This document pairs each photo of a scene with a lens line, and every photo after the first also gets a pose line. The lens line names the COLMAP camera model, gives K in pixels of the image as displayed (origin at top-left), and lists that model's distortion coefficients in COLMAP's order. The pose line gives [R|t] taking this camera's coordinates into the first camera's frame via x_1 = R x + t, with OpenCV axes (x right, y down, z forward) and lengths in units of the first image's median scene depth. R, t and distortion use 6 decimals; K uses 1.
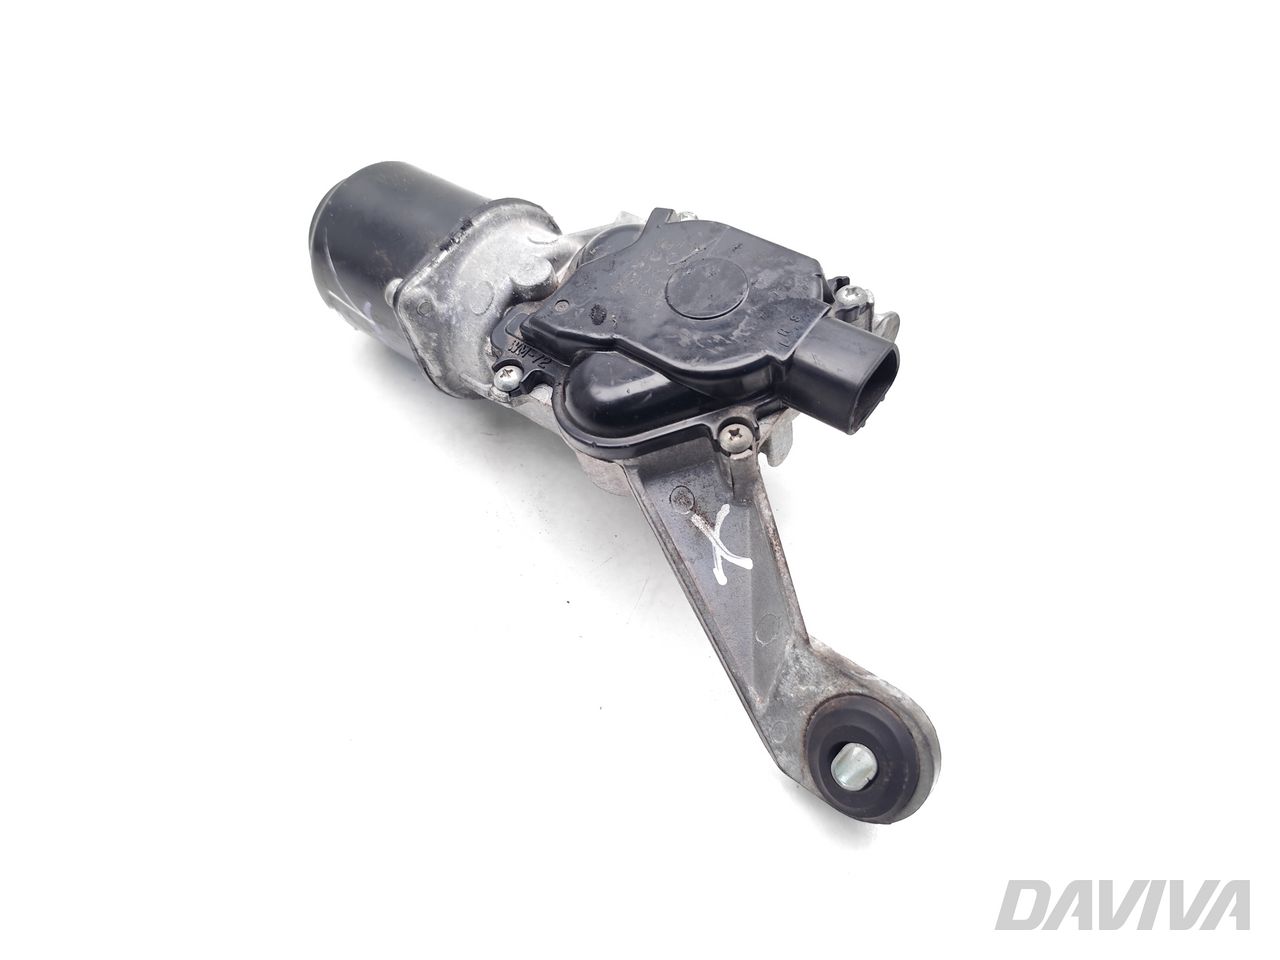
lens RADIAL K [[861.6, 0, 640.7], [0, 861.6, 478.6], [0, 0, 1]] dist [0.002791, -0.000120]
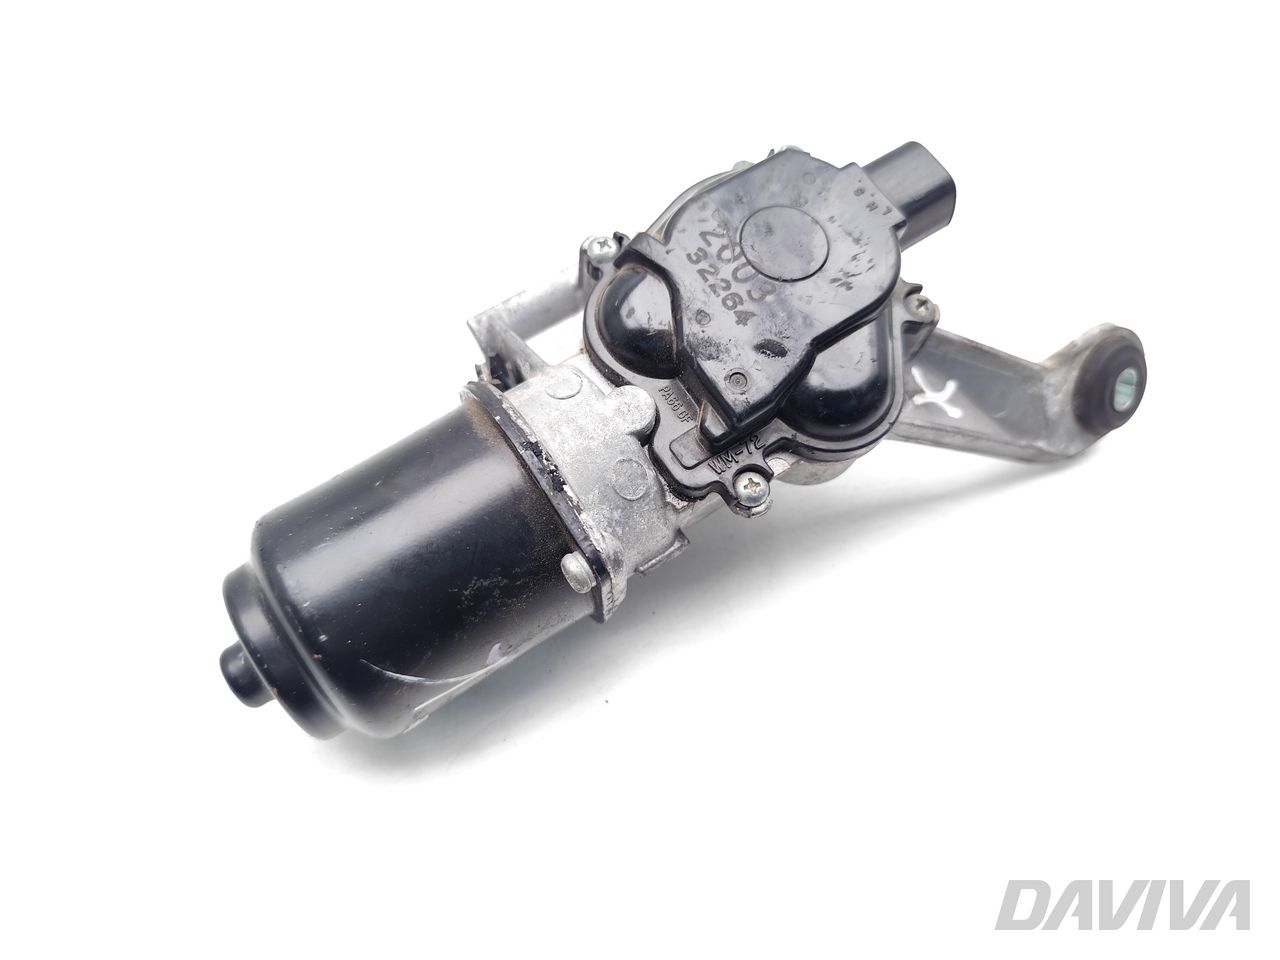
lens RADIAL K [[861.6, 0, 640.3], [0, 861.6, 481.7], [0, 0, 1]] dist [0.002791, -0.000120]
pose [[0.317985, -0.827349, 0.463011, -0.578350], [0.745988, 0.519737, 0.416384, -0.559015], [-0.585139, 0.212996, 0.782461, 0.425669]]
